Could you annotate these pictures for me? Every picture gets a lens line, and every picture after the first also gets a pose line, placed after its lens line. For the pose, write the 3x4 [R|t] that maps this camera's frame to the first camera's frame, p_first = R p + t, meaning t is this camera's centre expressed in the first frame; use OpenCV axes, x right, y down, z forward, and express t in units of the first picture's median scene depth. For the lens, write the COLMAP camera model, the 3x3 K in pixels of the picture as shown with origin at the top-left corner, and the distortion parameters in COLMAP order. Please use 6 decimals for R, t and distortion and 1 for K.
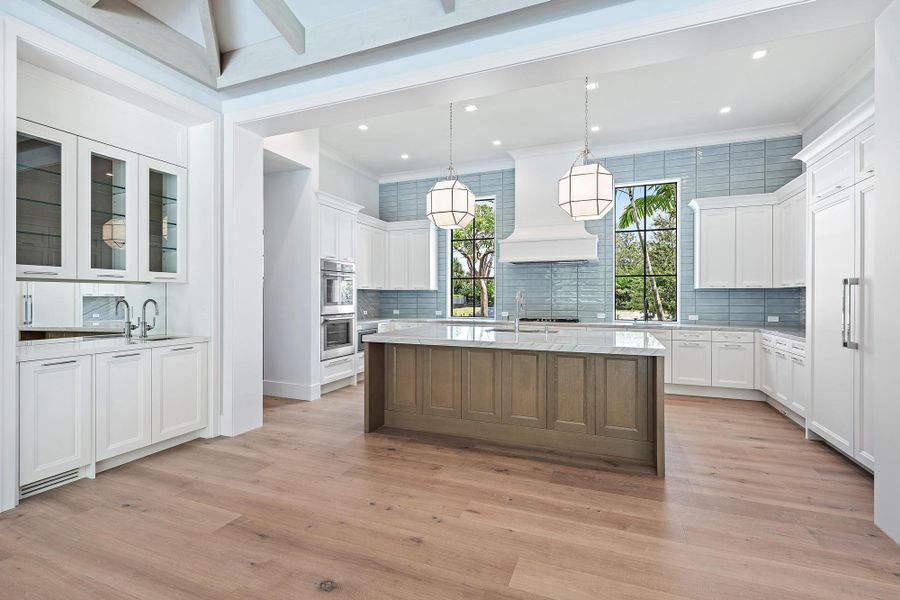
lens RADIAL K [[460.2, 0, 421.5], [0, 460.2, 298.1], [0, 0, 1]] dist [0.001397, 0.000839]
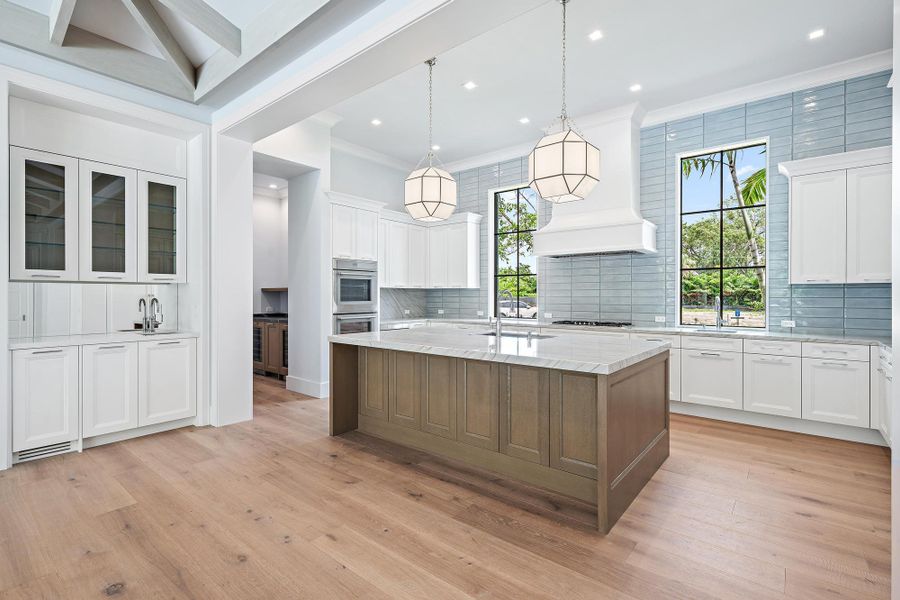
lens RADIAL K [[460.2, 0, 419.5], [0, 460.2, 298.3], [0, 0, 1]] dist [0.001397, 0.000839]
pose [[0.944389, 0.001060, -0.328828, 0.409592], [-0.000487, 0.999998, 0.001825, 0.000950], [0.328829, -0.001563, 0.944388, 0.158896]]
